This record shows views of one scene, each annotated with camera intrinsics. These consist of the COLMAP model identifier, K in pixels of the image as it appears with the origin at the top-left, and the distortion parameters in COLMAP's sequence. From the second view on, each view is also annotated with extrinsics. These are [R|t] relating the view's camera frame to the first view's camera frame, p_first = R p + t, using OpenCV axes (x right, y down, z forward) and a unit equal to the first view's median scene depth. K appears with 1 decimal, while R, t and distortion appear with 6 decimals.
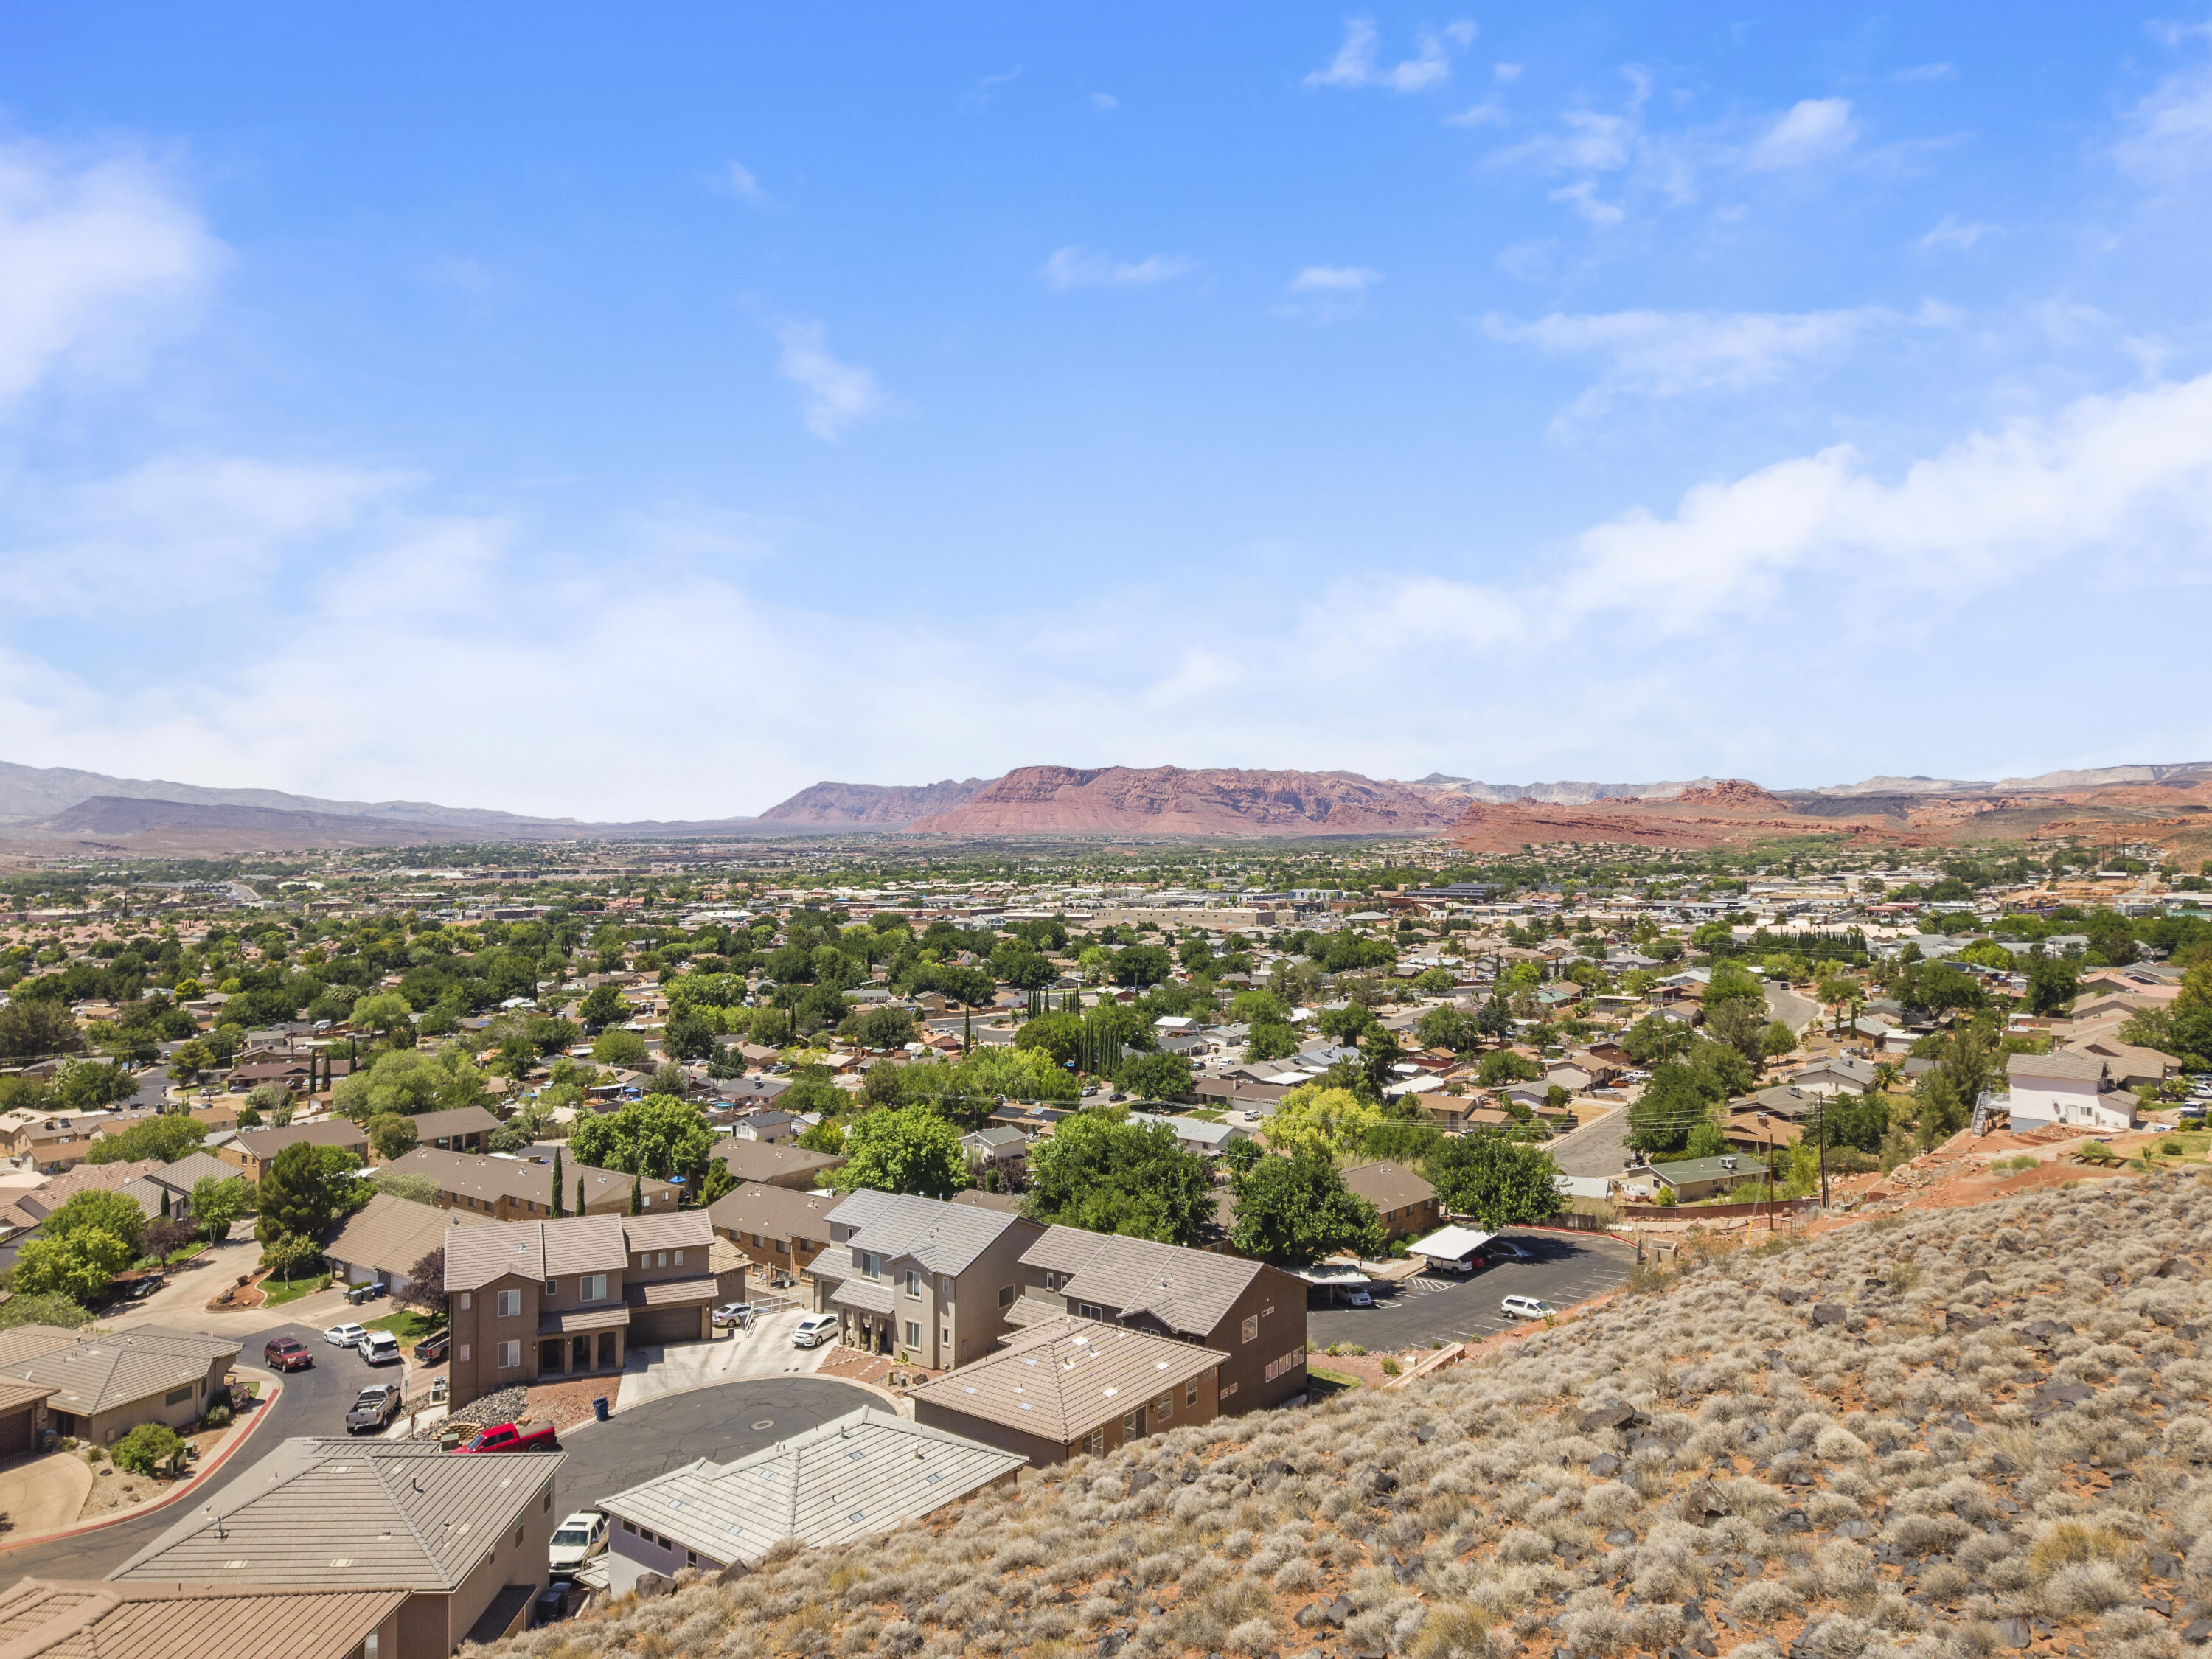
lens RADIAL K [[1486.9, 0, 1118.7], [0, 1486.9, 831.2], [0, 0, 1]] dist [0.034235, -0.029015]
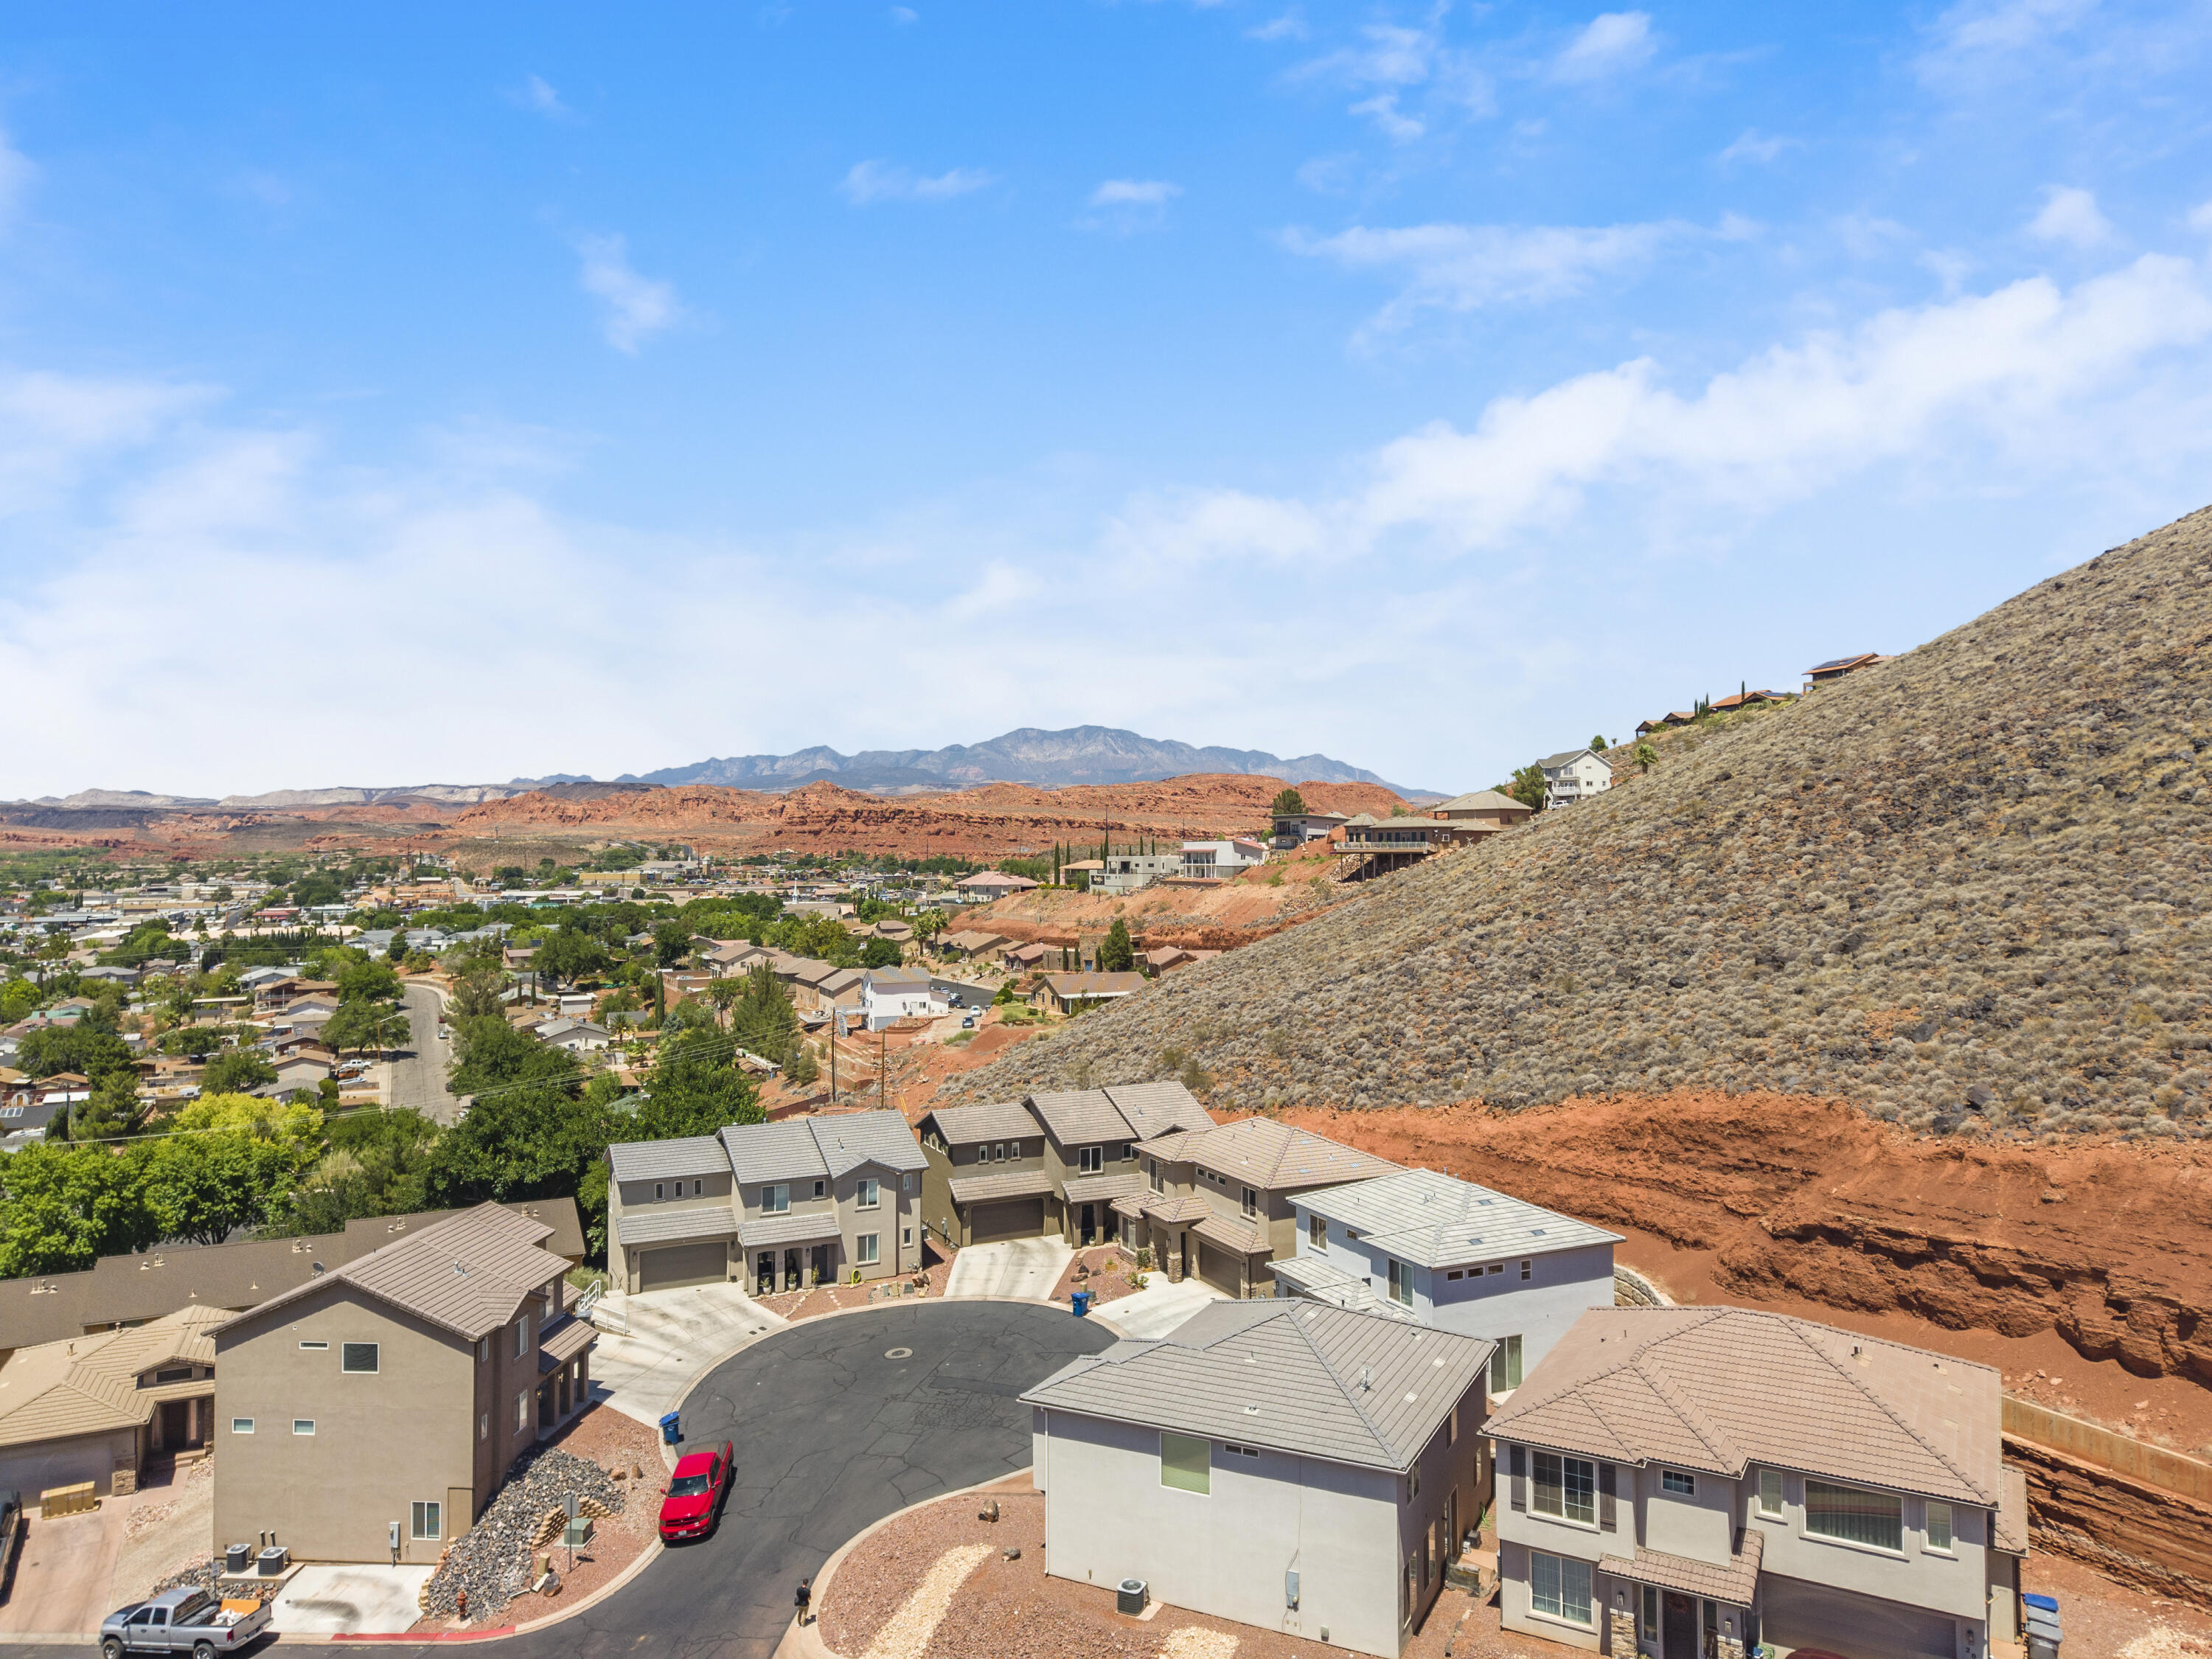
lens RADIAL K [[1486.9, 0, 1122.9], [0, 1486.9, 849.0], [0, 0, 1]] dist [0.034235, -0.029015]
pose [[0.461688, 0.000801, 0.887042, -0.127561], [0.000710, 0.999999, -0.001272, 0.013551], [-0.887042, 0.001217, 0.461687, 0.063632]]
